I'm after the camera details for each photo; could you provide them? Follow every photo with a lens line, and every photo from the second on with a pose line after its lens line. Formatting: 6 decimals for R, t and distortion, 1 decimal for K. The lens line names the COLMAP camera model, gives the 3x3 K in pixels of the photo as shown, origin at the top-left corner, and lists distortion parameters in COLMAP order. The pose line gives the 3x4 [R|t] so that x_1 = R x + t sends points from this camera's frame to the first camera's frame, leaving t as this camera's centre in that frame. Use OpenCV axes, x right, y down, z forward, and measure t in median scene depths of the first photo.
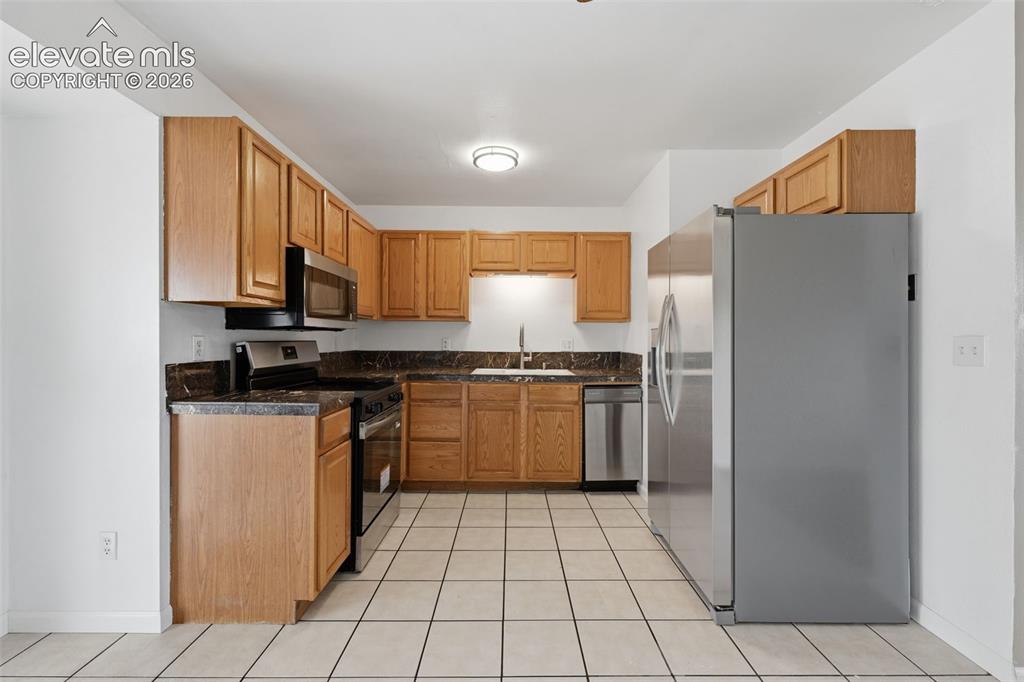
lens RADIAL K [[430.5, 0, 515.7], [0, 430.5, 339.2], [0, 0, 1]] dist [0.000287, 0.000069]
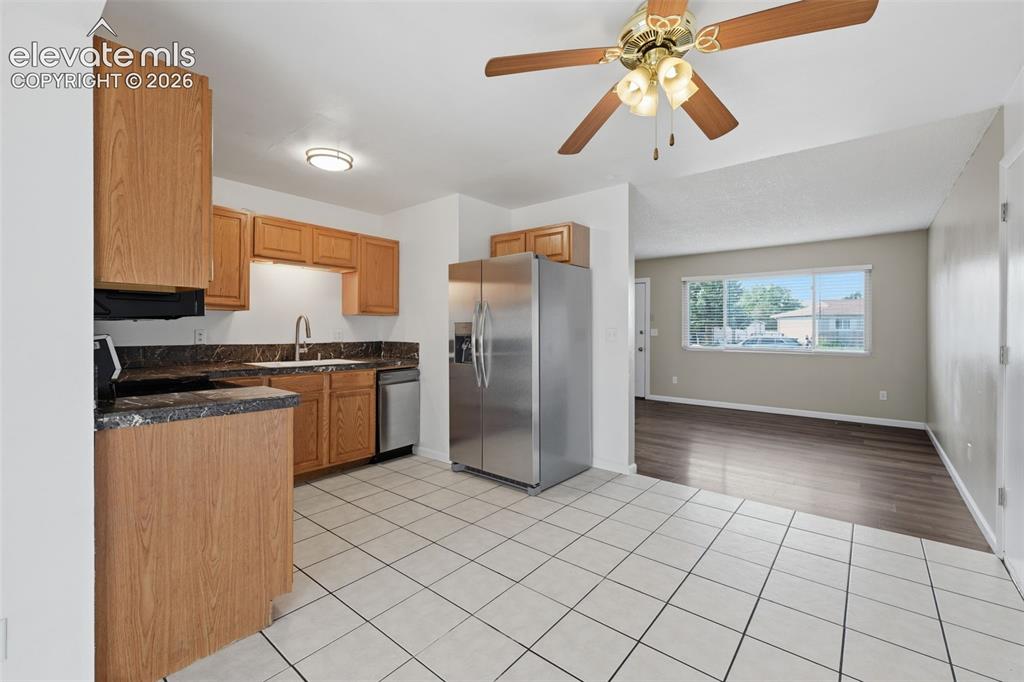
lens RADIAL K [[432.2, 0, 518.9], [0, 432.2, 331.3], [0, 0, 1]] dist [0.000846, 0.000060]
pose [[0.636705, -0.004344, 0.771095, -0.492107], [0.002365, 0.999990, 0.003681, -0.000842], [-0.771104, -0.000520, 0.636709, -0.026710]]
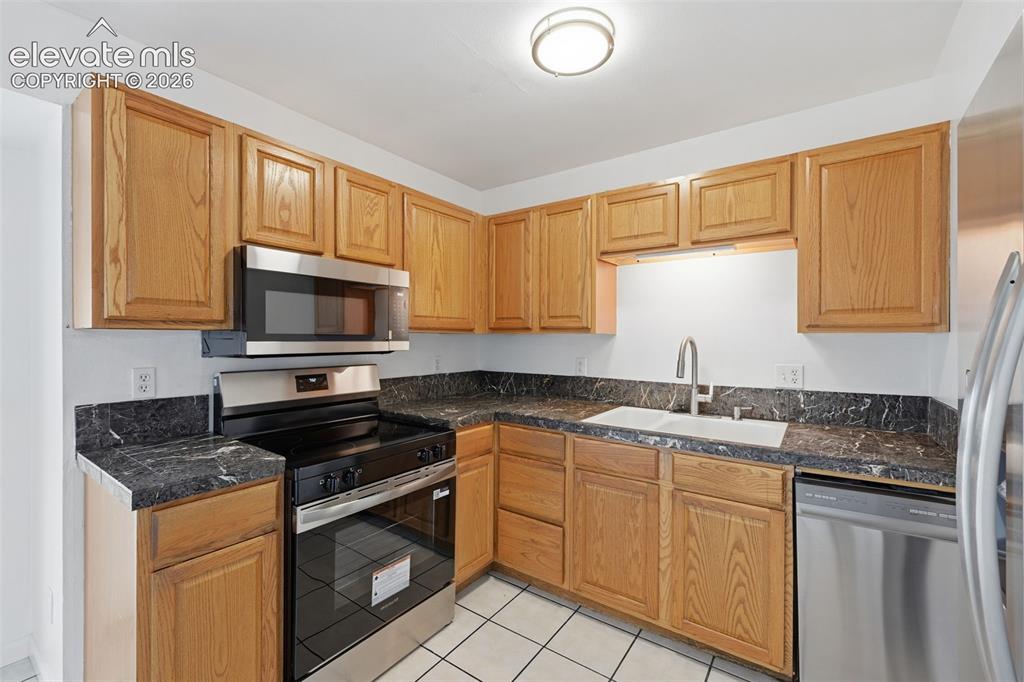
lens RADIAL K [[434.5, 0, 514.8], [0, 434.5, 338.8], [0, 0, 1]] dist [-0.001085, -0.000195]
pose [[0.809574, -0.001743, -0.587016, 0.188075], [-0.000482, 0.999993, -0.003634, -0.035563], [0.587018, 0.003225, 0.809567, 0.441536]]
